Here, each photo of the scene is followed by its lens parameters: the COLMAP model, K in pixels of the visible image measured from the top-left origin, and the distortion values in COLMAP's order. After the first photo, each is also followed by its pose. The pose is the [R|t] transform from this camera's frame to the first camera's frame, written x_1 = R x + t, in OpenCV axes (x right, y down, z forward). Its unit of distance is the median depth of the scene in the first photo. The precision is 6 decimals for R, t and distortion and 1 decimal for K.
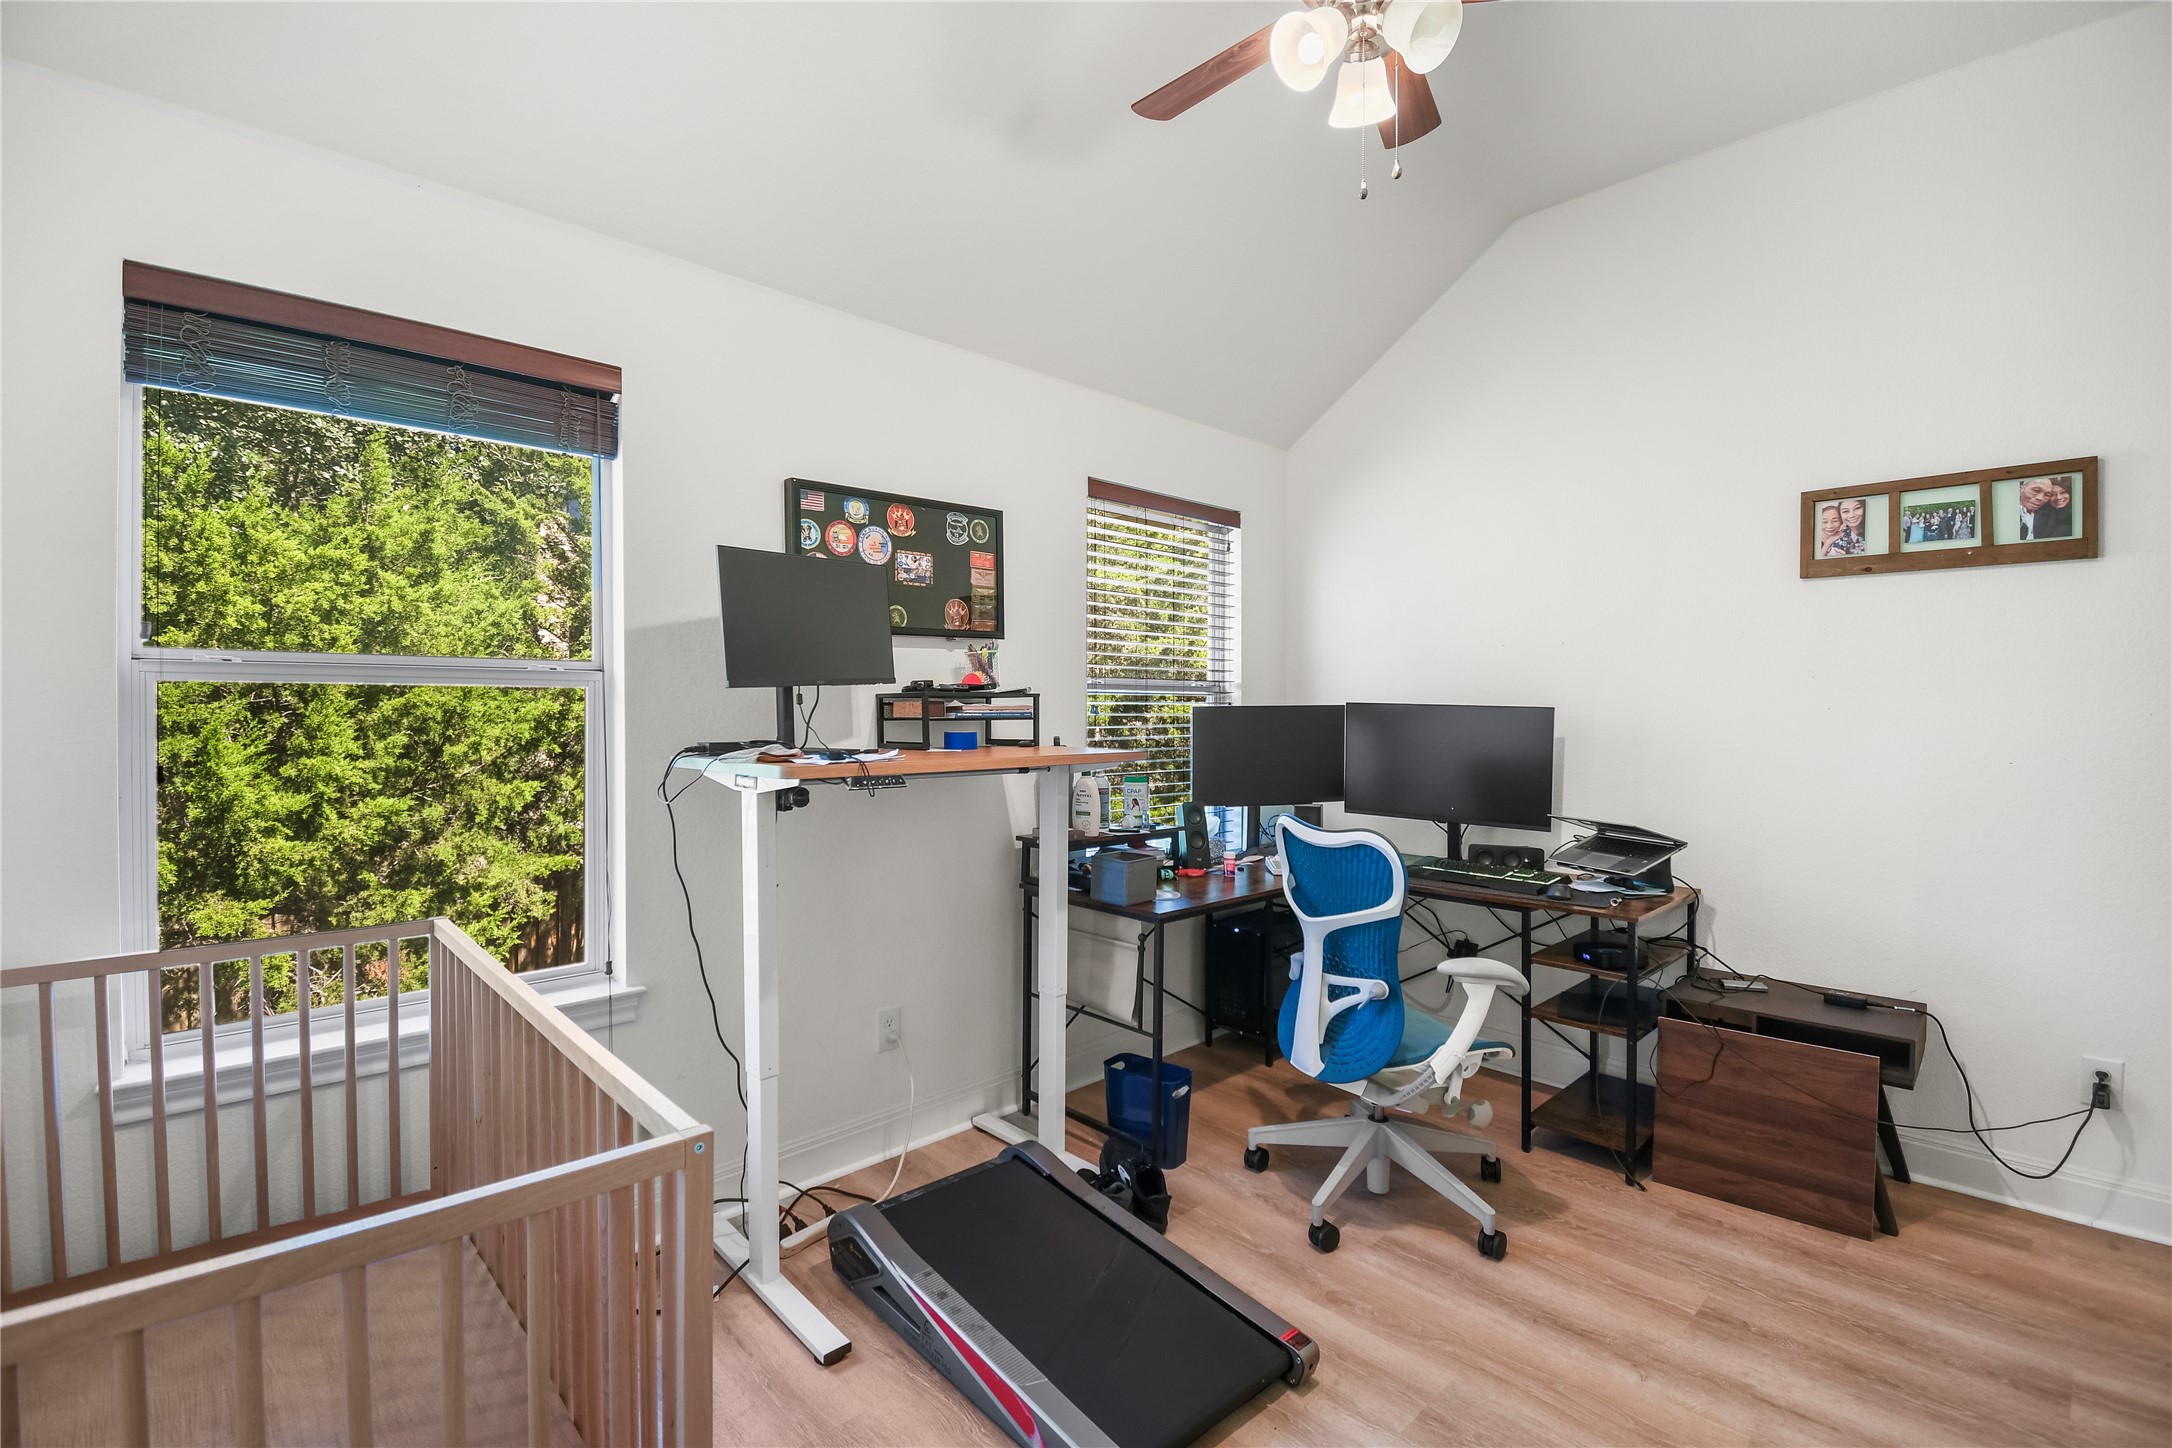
lens RADIAL K [[960.6, 0, 1086.0], [0, 960.6, 724.0], [0, 0, 1]] dist [0.016823, -0.024806]
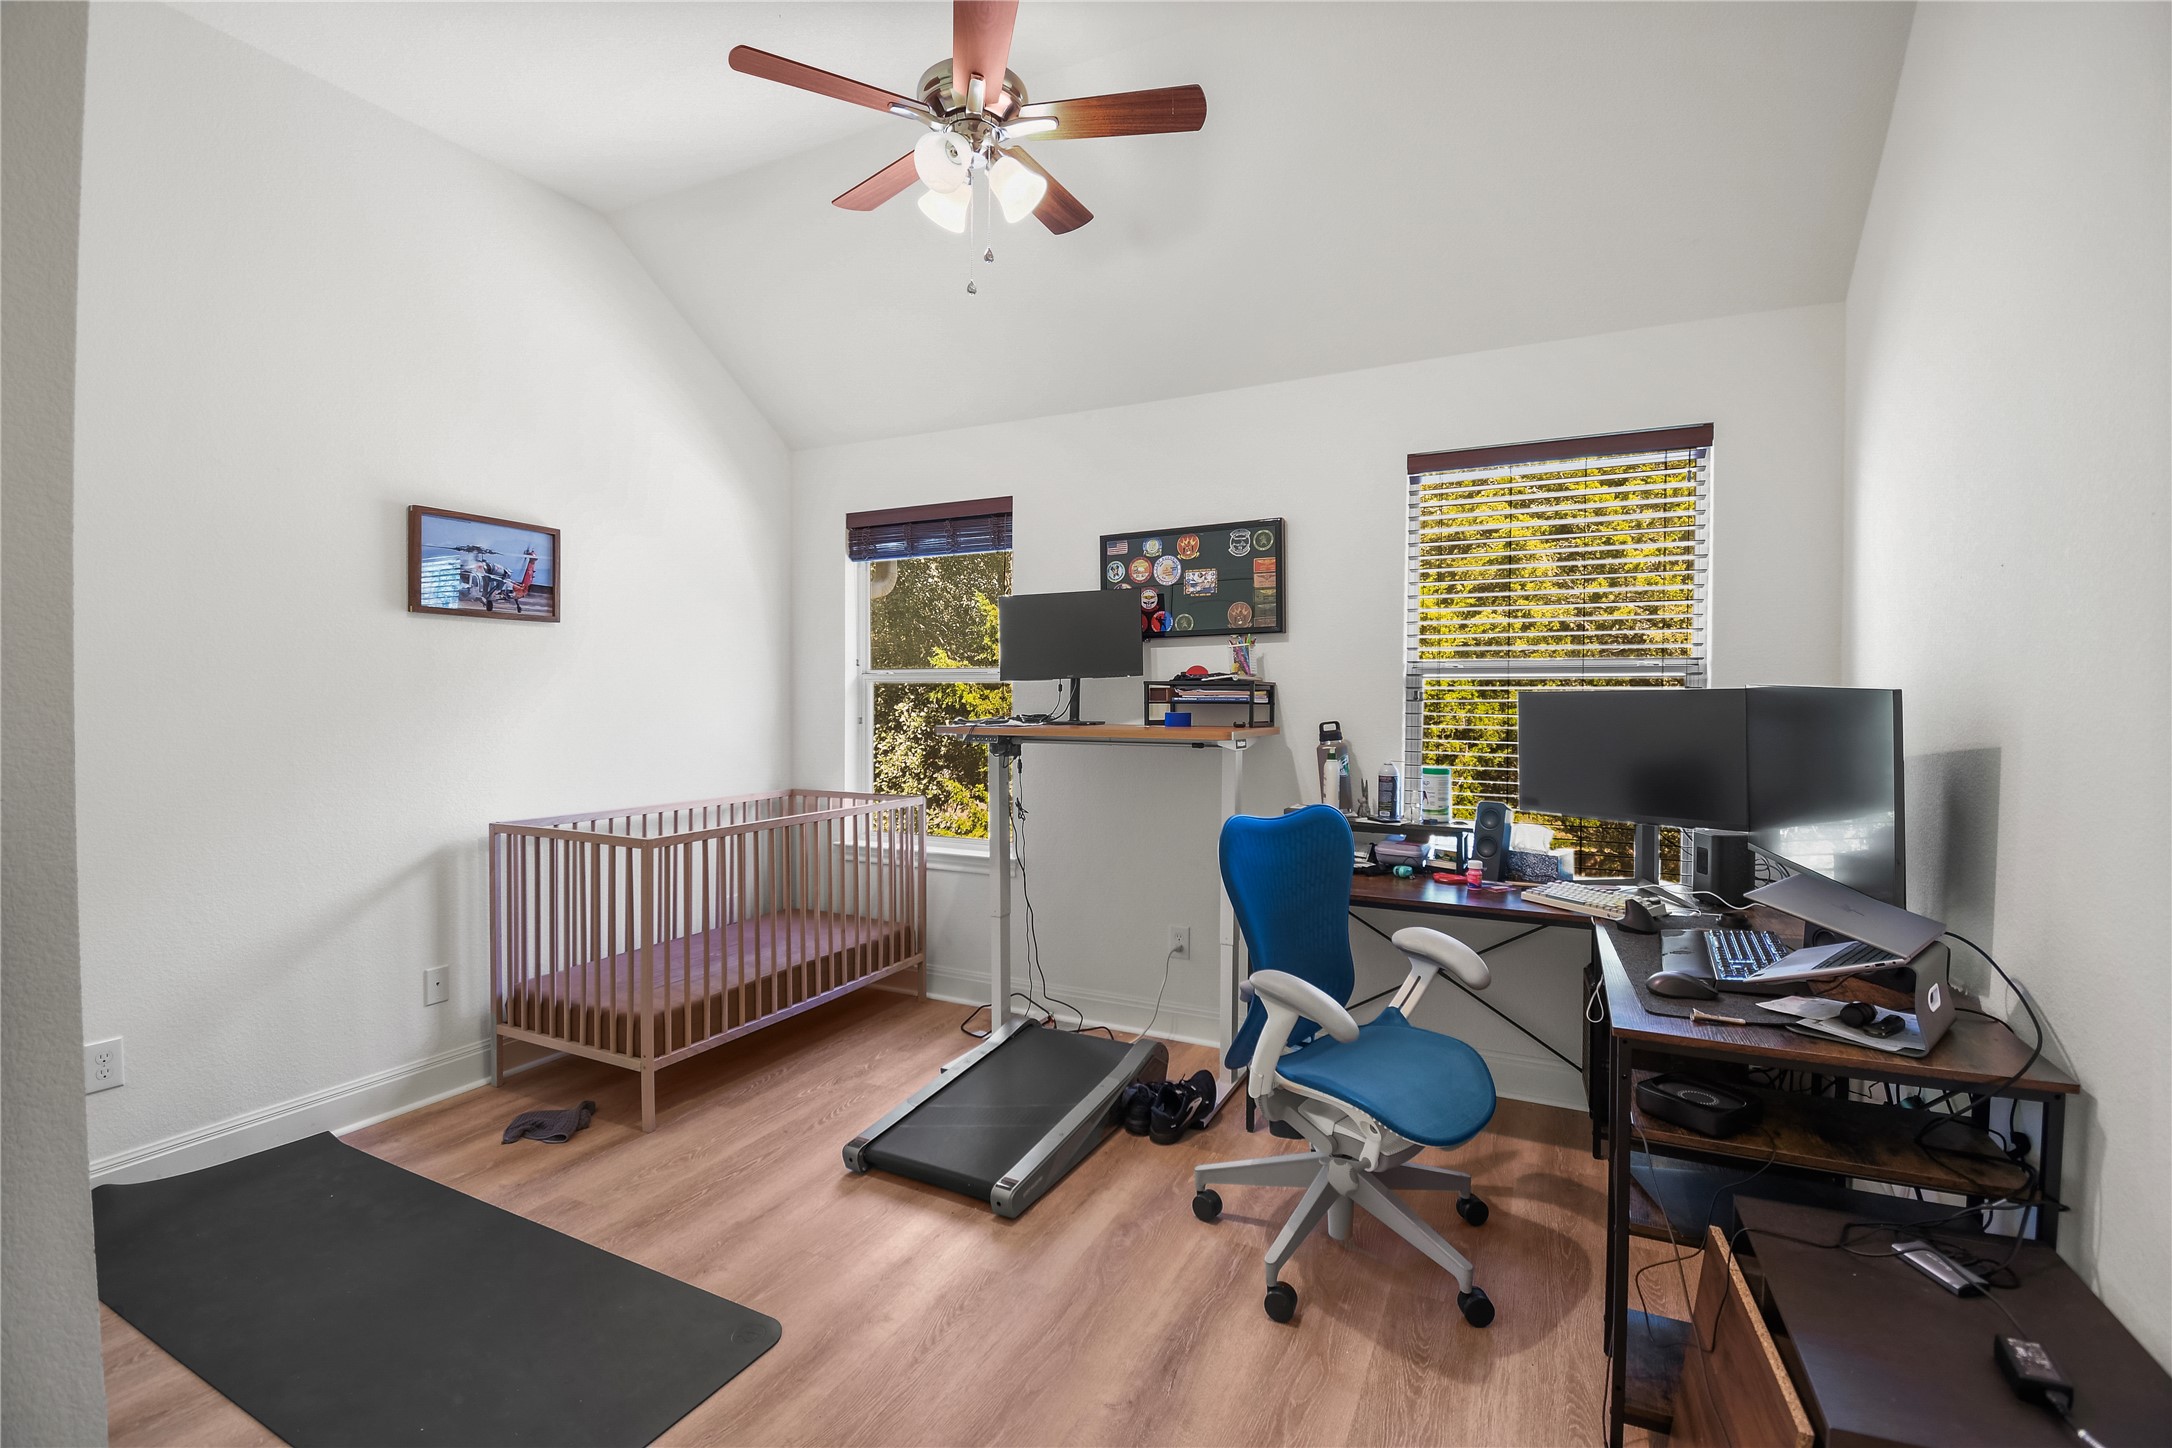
lens RADIAL K [[960.6, 0, 1086.0], [0, 960.6, 724.0], [0, 0, 1]] dist [0.016823, -0.024806]
pose [[0.346762, 0.021867, -0.937698, 0.966623], [-0.021126, 0.999657, 0.015499, 0.006721], [0.937715, 0.014436, 0.347105, 0.435363]]
